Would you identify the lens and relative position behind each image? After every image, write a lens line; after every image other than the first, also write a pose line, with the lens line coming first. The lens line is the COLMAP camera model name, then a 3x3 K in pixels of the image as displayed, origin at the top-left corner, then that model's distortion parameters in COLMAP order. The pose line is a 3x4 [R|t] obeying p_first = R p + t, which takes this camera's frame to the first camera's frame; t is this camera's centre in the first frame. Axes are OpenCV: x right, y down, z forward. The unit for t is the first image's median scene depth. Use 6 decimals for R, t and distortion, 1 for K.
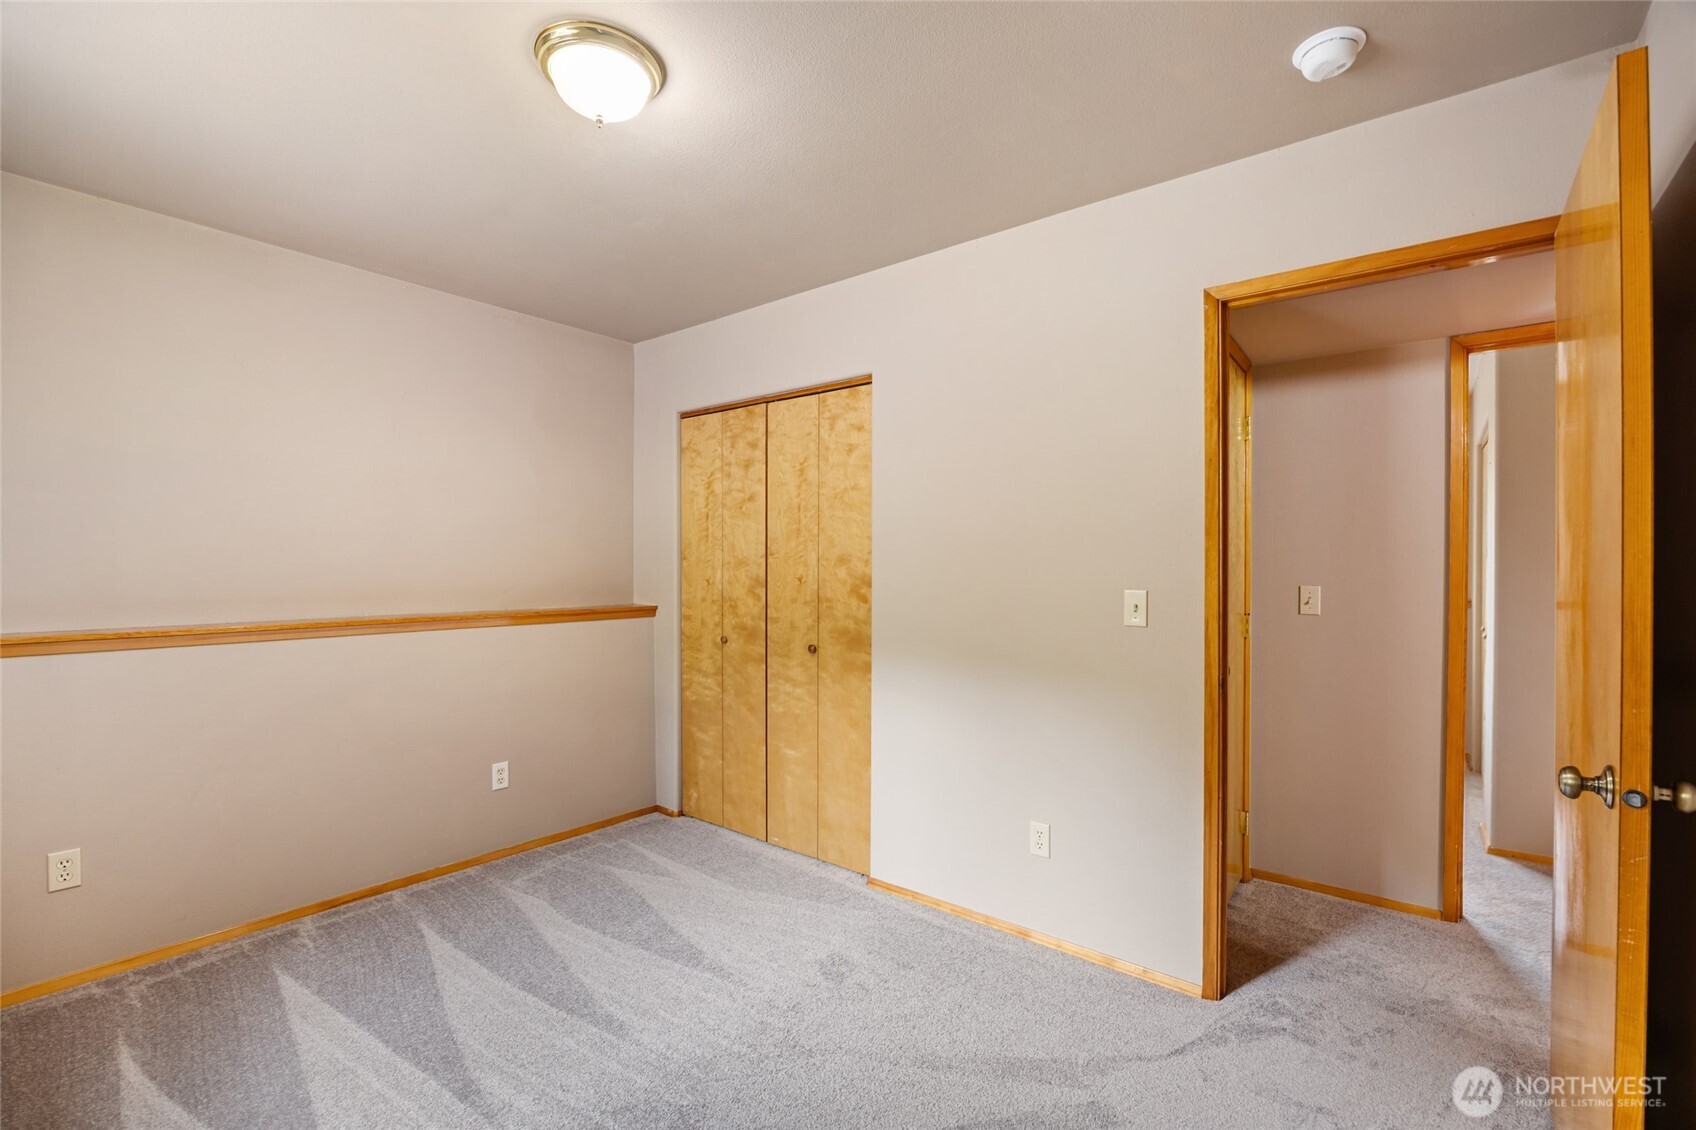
lens RADIAL K [[746.6, 0, 849.9], [0, 746.6, 565.4], [0, 0, 1]] dist [-0.015314, 0.000470]
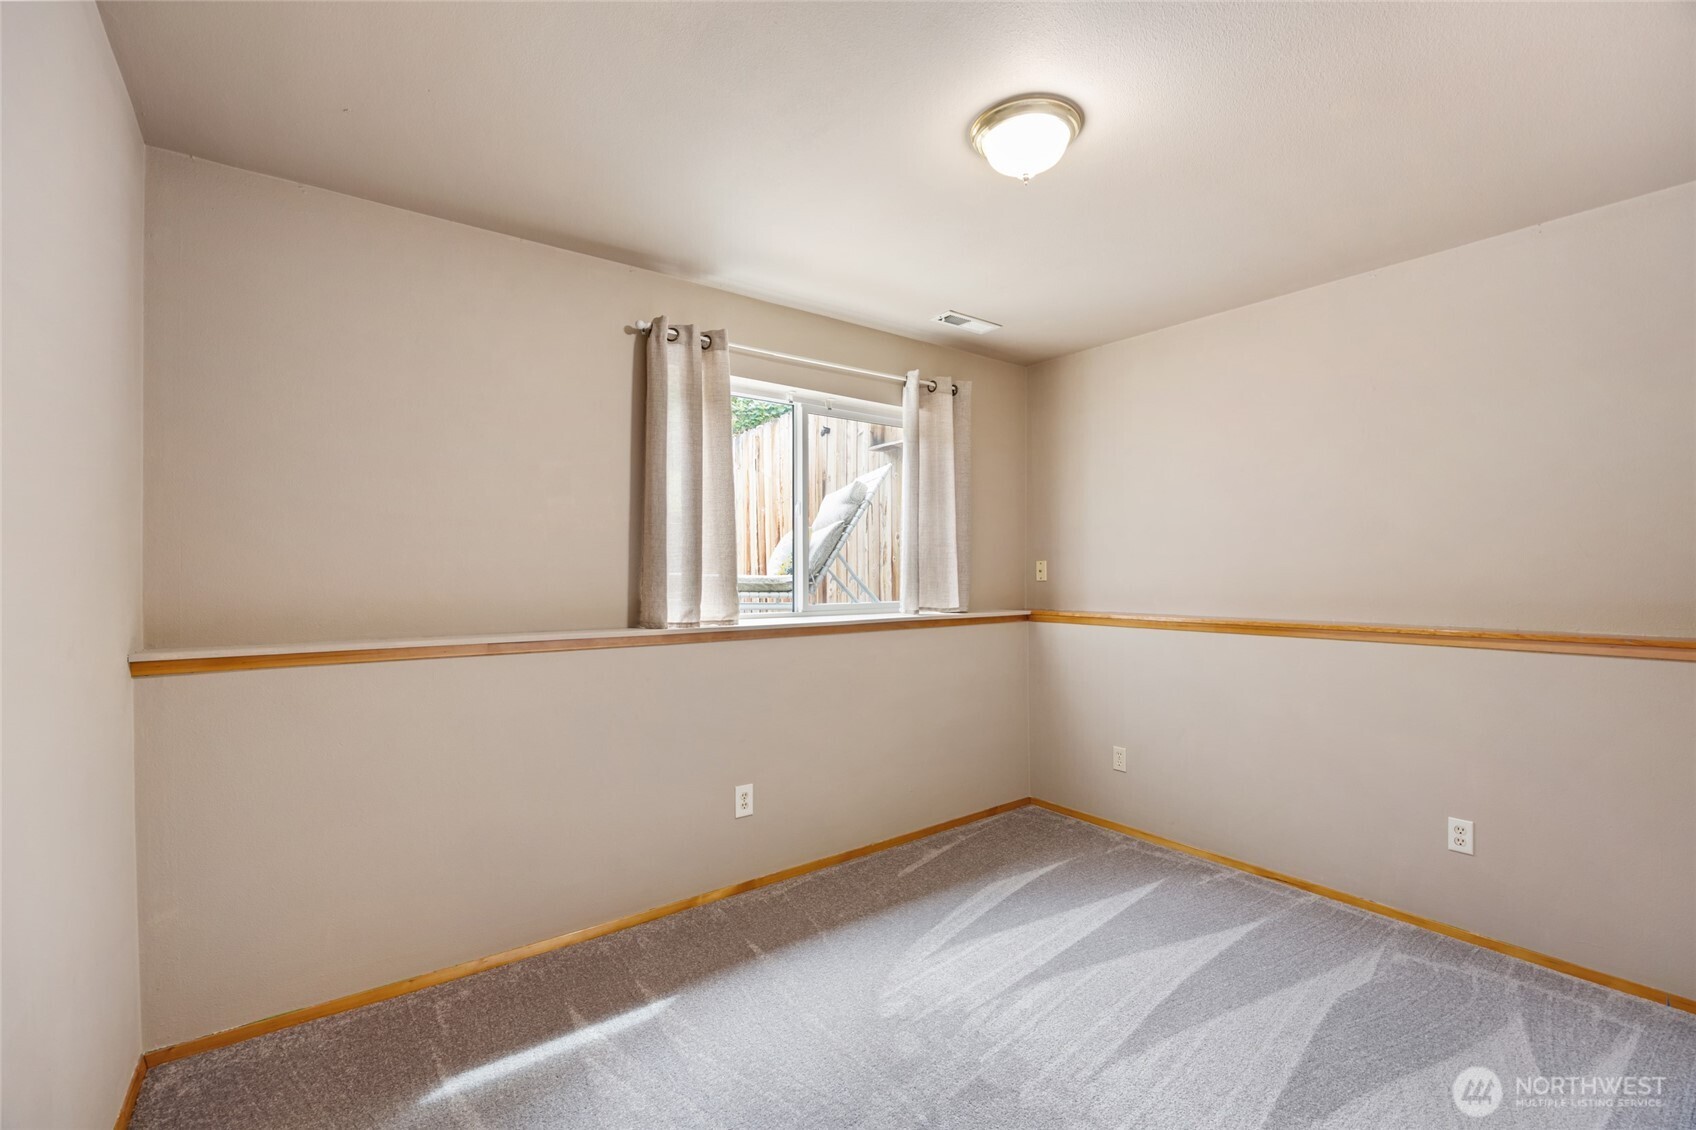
lens RADIAL K [[740.6, 0, 852.0], [0, 740.6, 567.0], [0, 0, 1]] dist [-0.015563, 0.000102]
pose [[-0.243827, -0.006669, -0.969796, 0.532498], [-0.004051, 0.999975, -0.005858, 0.004167], [0.969810, 0.002500, -0.243848, 0.665149]]
